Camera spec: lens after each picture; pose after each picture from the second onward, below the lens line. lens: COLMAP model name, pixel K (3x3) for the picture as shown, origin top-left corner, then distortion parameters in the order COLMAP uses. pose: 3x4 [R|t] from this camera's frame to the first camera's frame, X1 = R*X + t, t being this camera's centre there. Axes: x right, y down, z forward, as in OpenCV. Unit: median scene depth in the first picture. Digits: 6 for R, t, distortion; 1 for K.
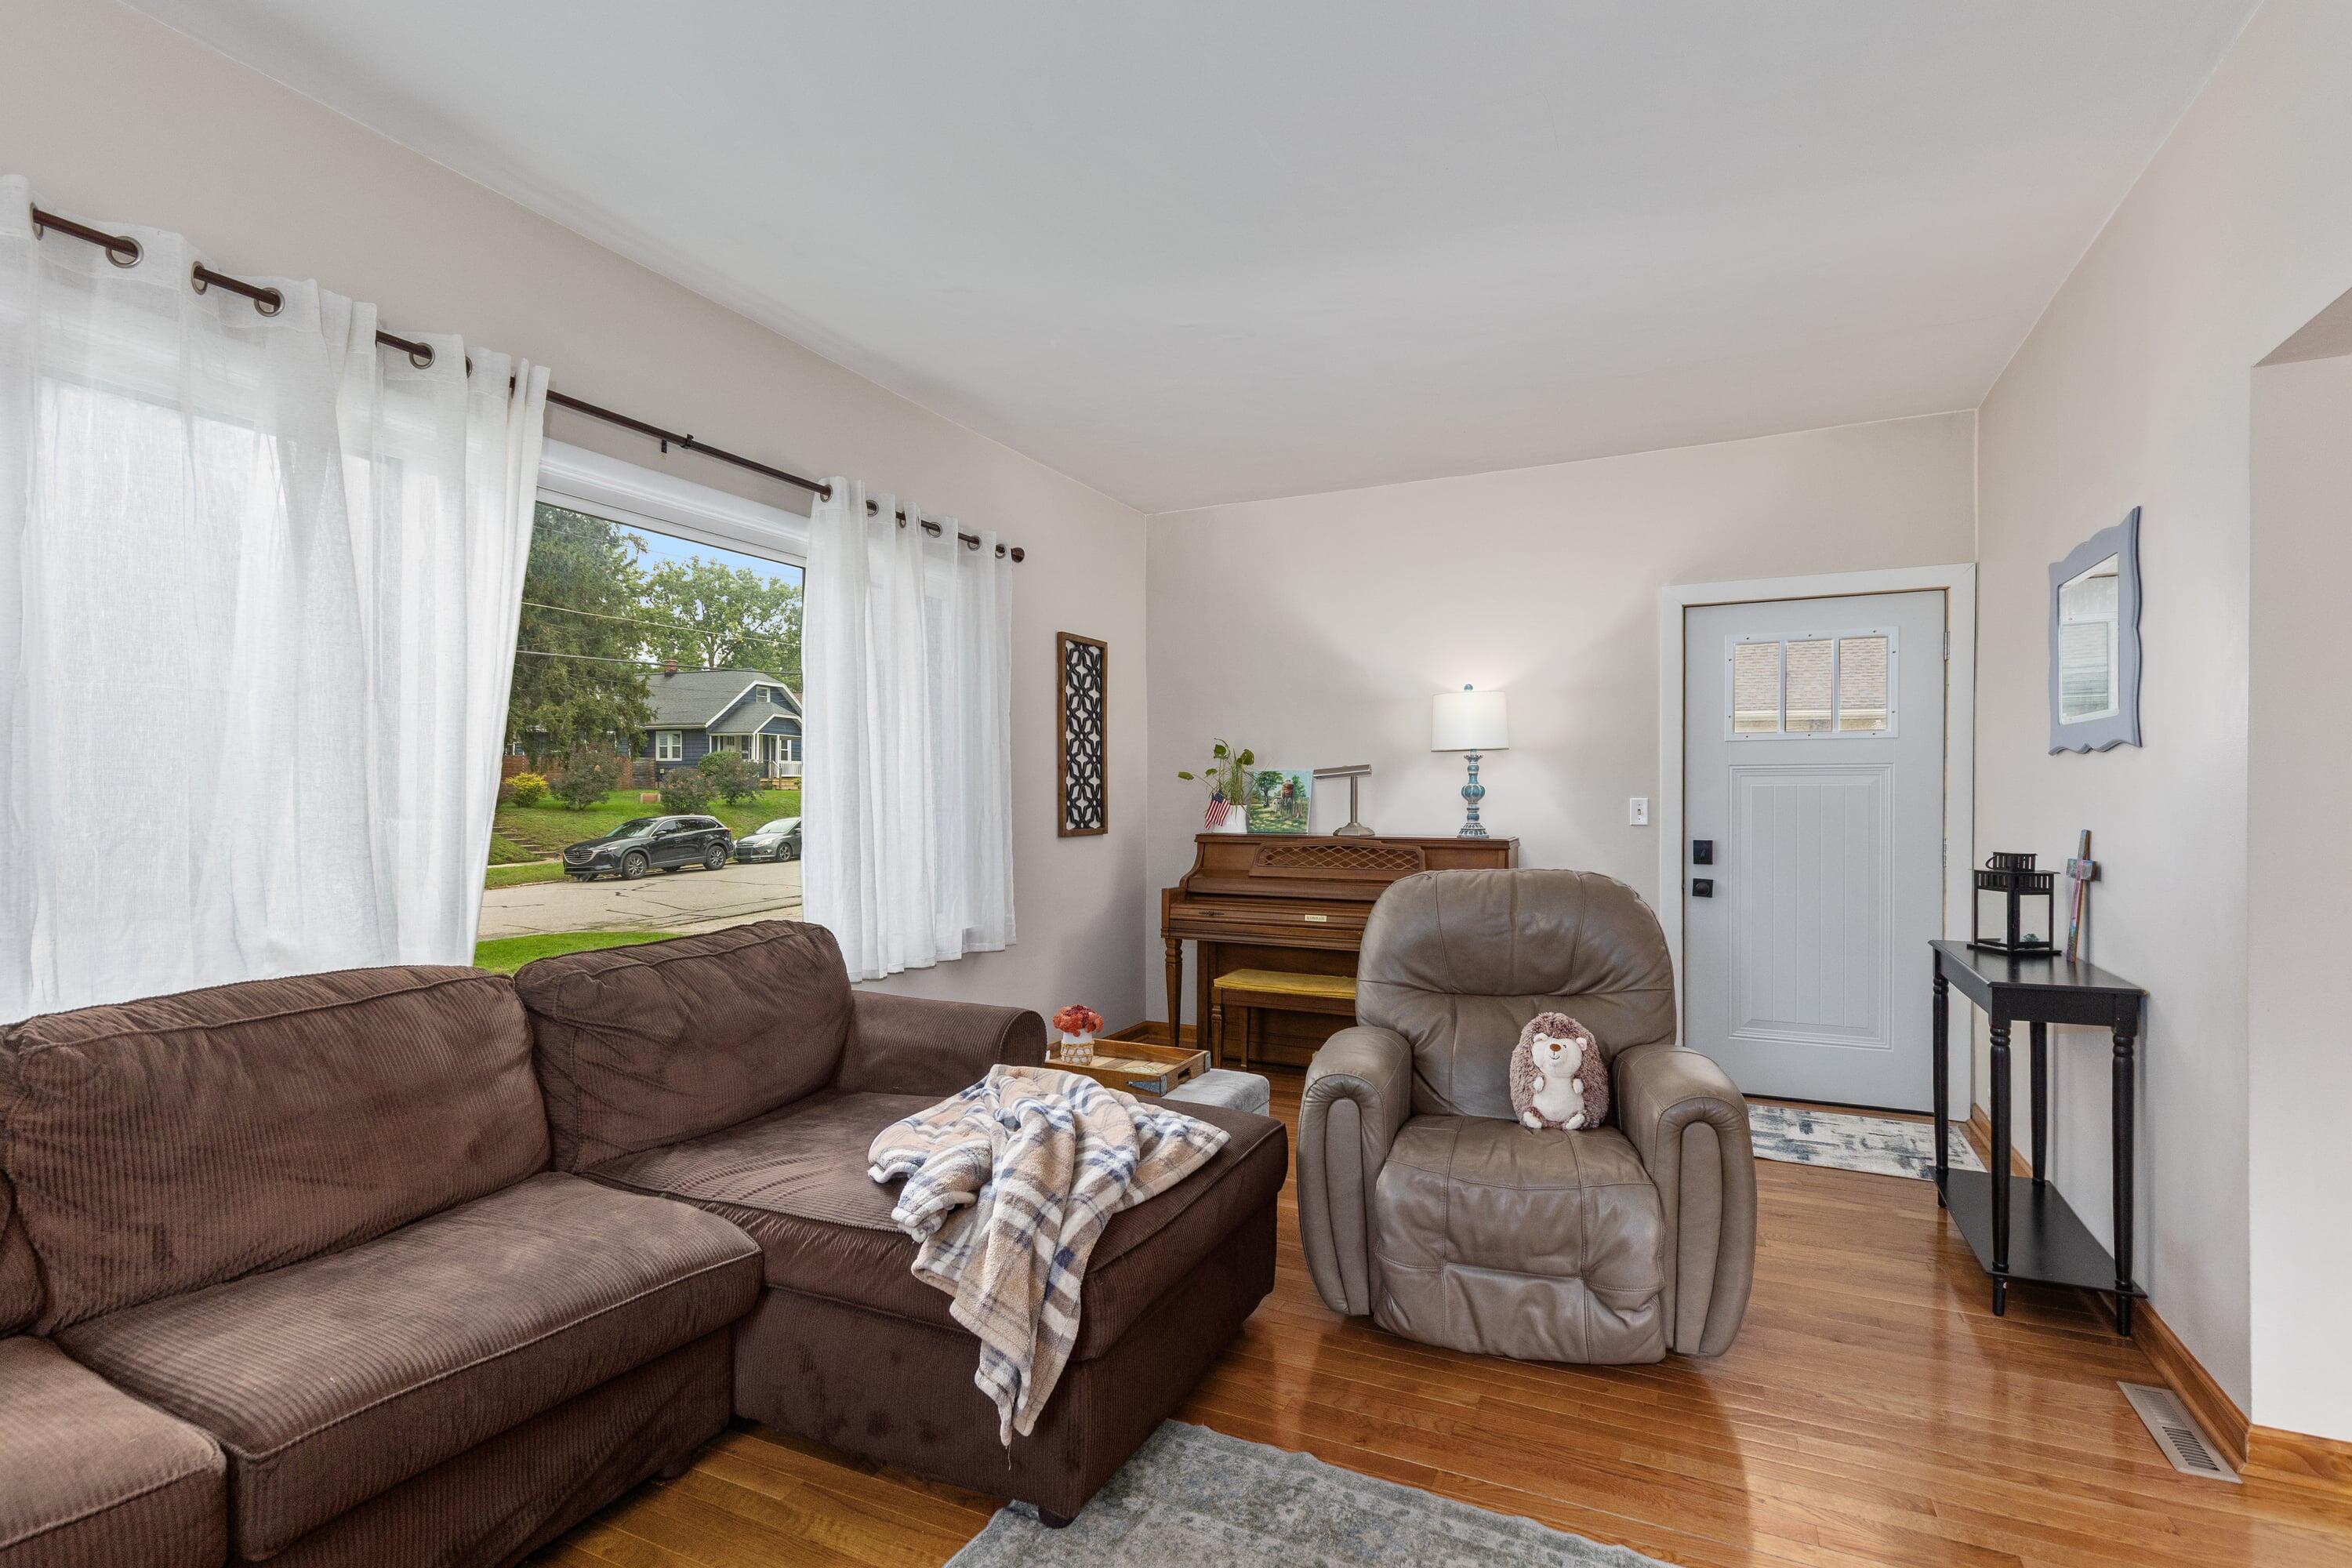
lens RADIAL K [[1079.4, 0, 1193.5], [0, 1079.4, 785.8], [0, 0, 1]] dist [0.008208, 0.000739]
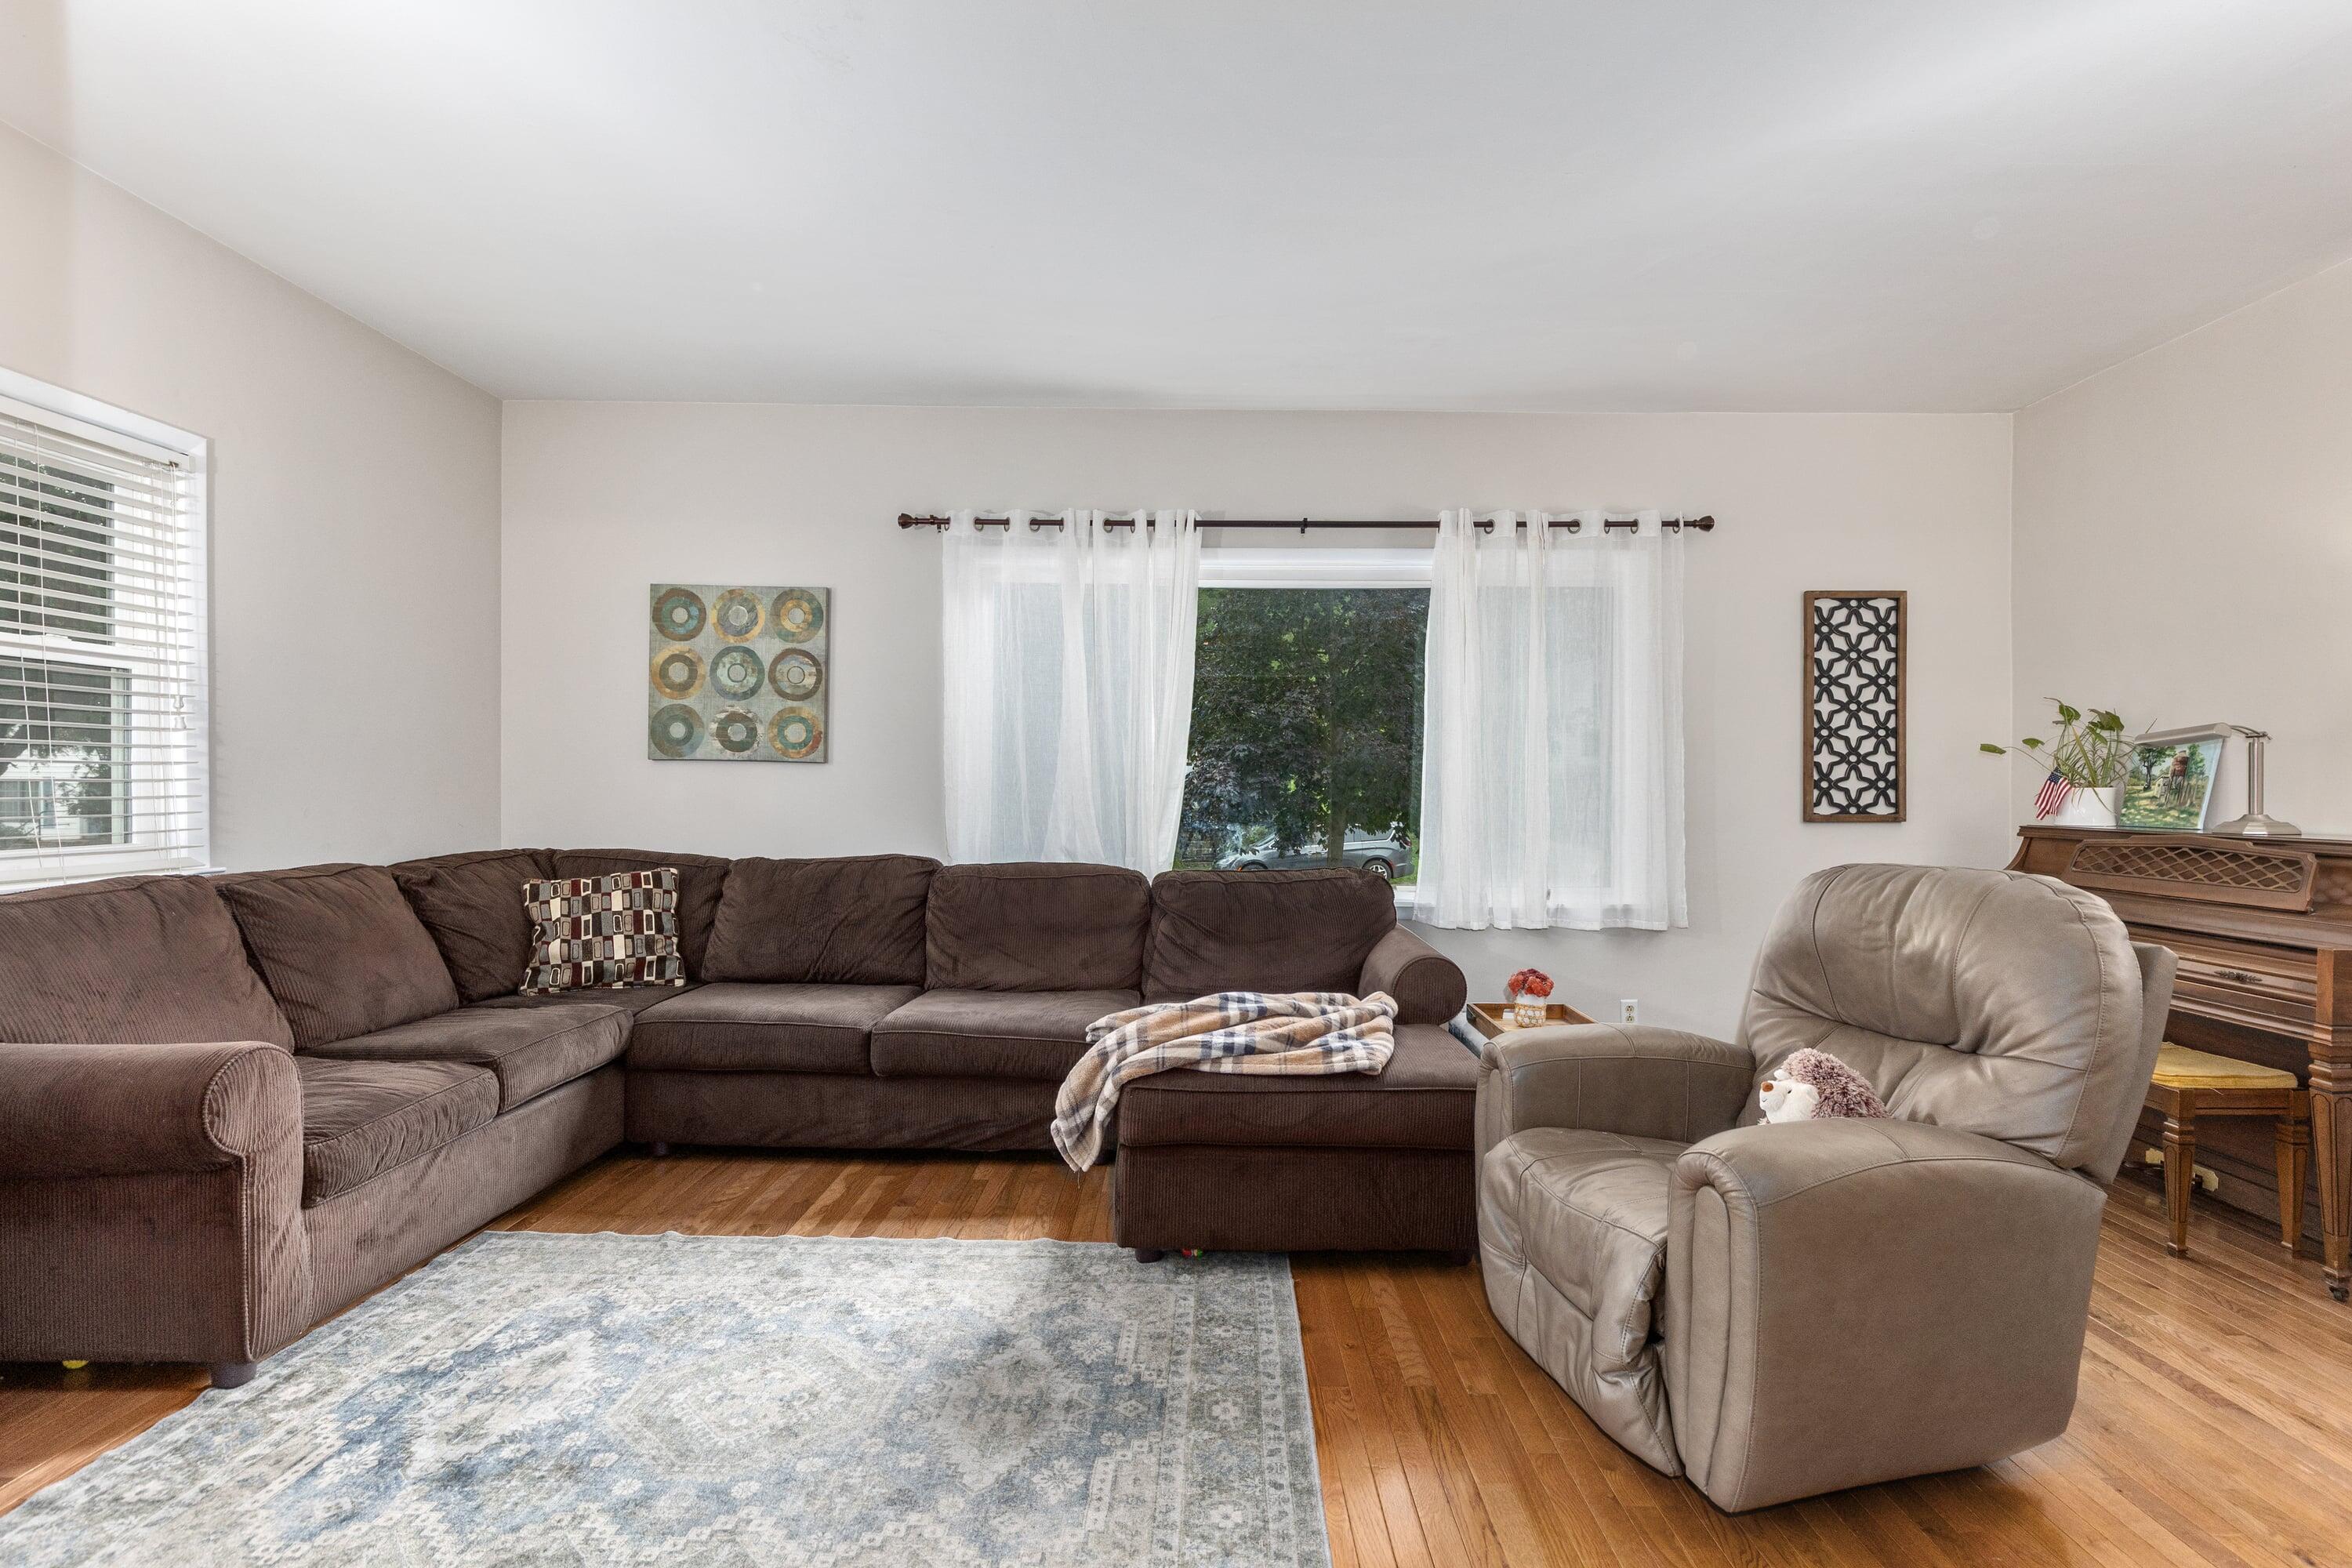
lens RADIAL K [[1093.1, 0, 1214.1], [0, 1093.1, 781.8], [0, 0, 1]] dist [-0.000836, -0.000102]
pose [[0.430297, -0.004000, -0.902679, 0.472189], [0.003971, 0.999989, -0.002538, 0.014450], [0.902679, -0.002493, 0.430308, 0.171219]]
